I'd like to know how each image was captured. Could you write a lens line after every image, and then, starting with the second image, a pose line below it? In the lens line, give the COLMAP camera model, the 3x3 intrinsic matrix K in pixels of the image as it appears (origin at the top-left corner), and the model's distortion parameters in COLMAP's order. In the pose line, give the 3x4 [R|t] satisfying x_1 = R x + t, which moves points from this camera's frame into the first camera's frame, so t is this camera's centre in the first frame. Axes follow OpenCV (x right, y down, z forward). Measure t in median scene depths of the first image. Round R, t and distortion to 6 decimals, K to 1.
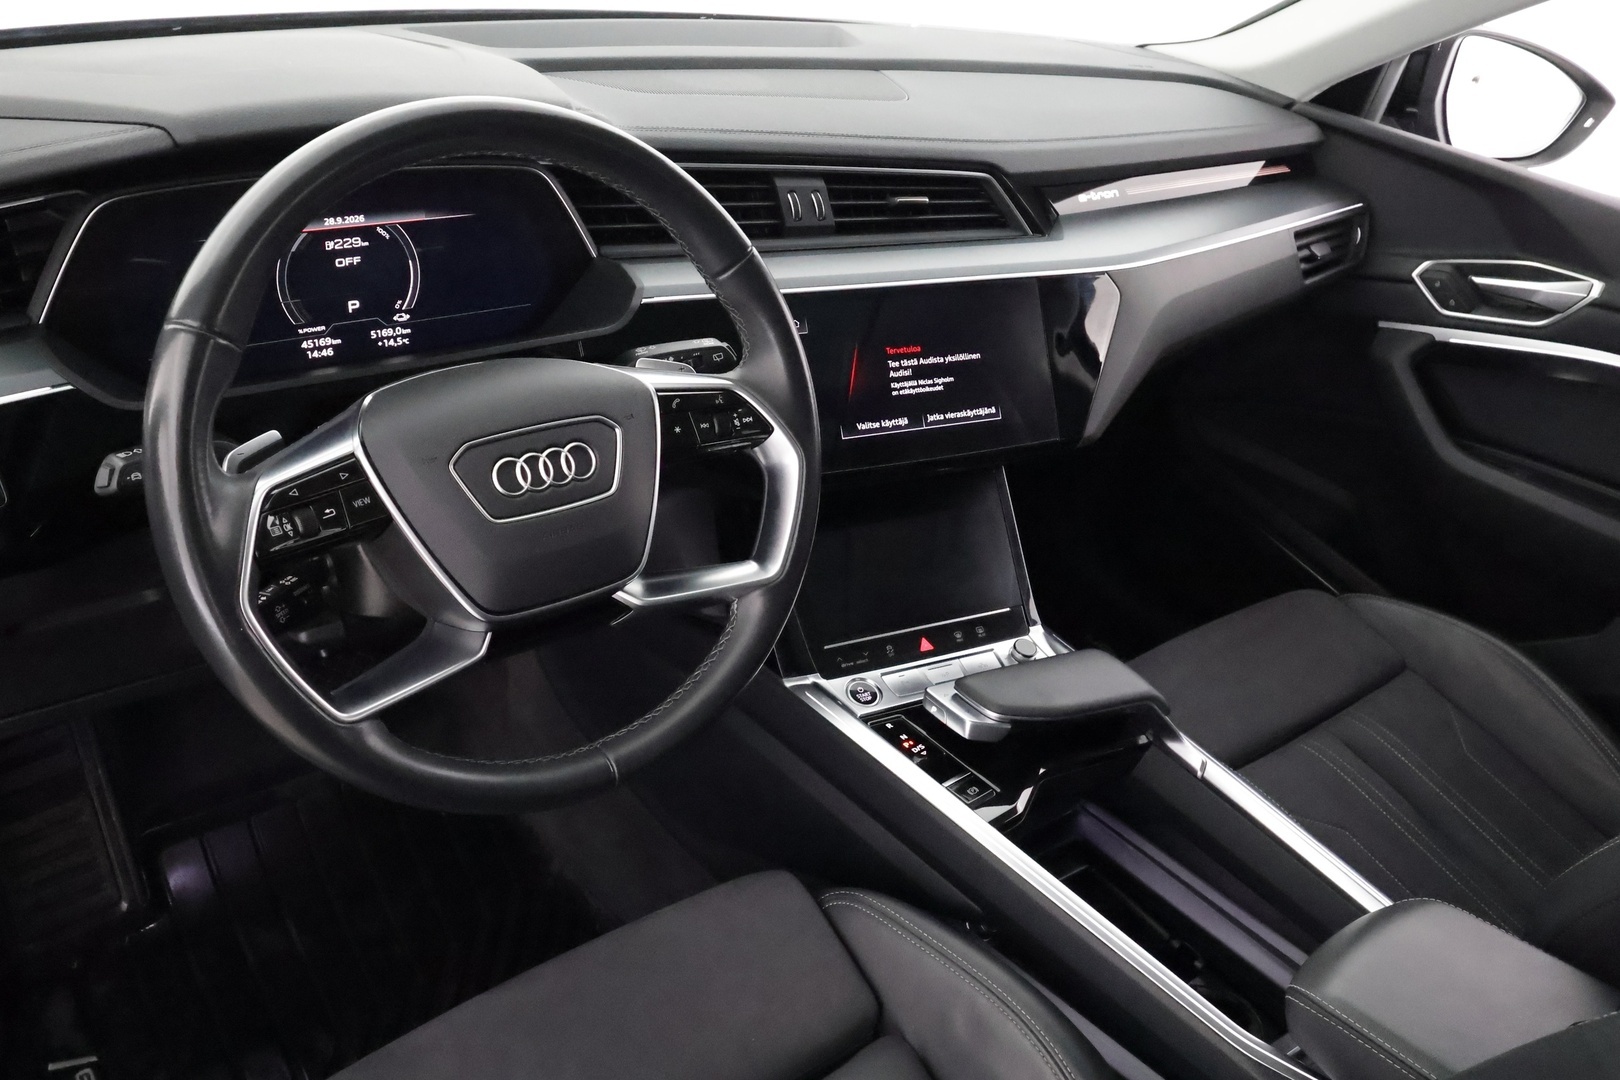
lens RADIAL K [[1309.2, 0, 825.0], [0, 1309.2, 567.2], [0, 0, 1]] dist [0.035140, 0.010991]
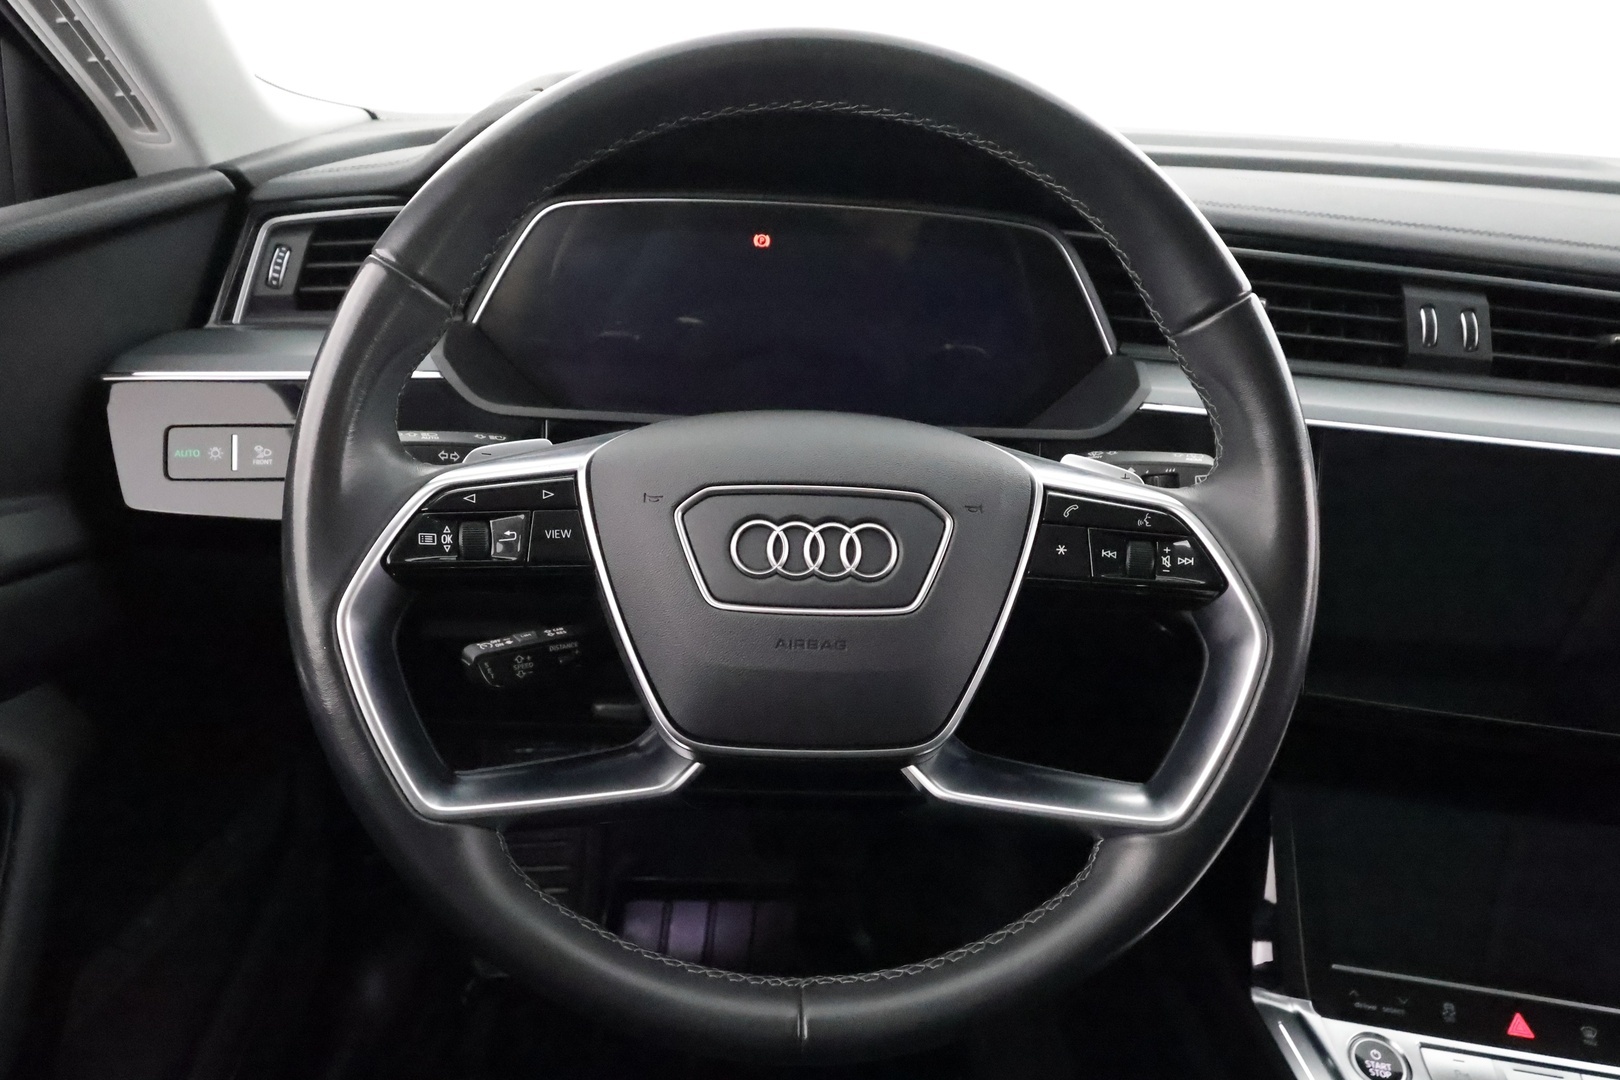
lens RADIAL K [[1121.6, 0, 803.2], [0, 1121.6, 534.6], [0, 0, 1]] dist [0.006631, 0.003770]
pose [[0.798120, 0.181127, -0.574629, 0.074222], [-0.282854, 0.954748, -0.091921, -0.018563], [0.531976, 0.235900, 0.813236, 0.351580]]
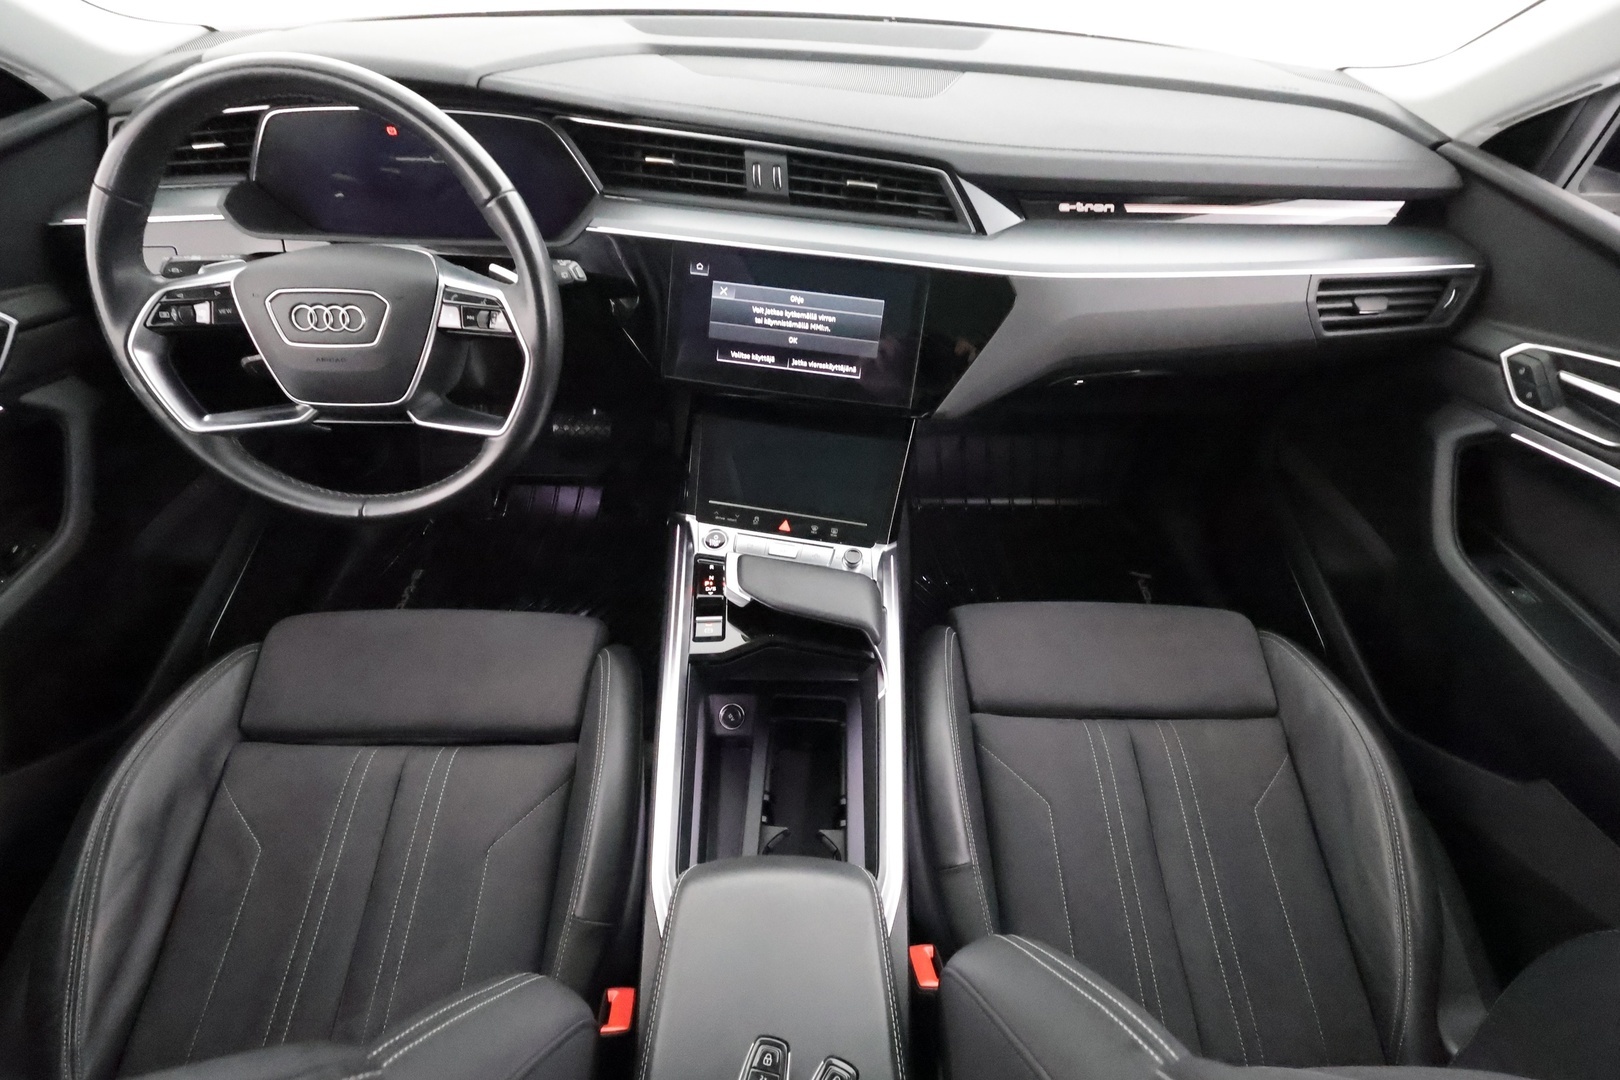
lens RADIAL K [[772.4, 0, 813.9], [0, 772.4, 540.8], [0, 0, 1]] dist [0.009545, 0.000986]
pose [[0.778712, 0.372620, -0.504740, 0.535159], [-0.272289, 0.925526, 0.263175, -0.153628], [0.565214, -0.067502, 0.822178, 0.366068]]
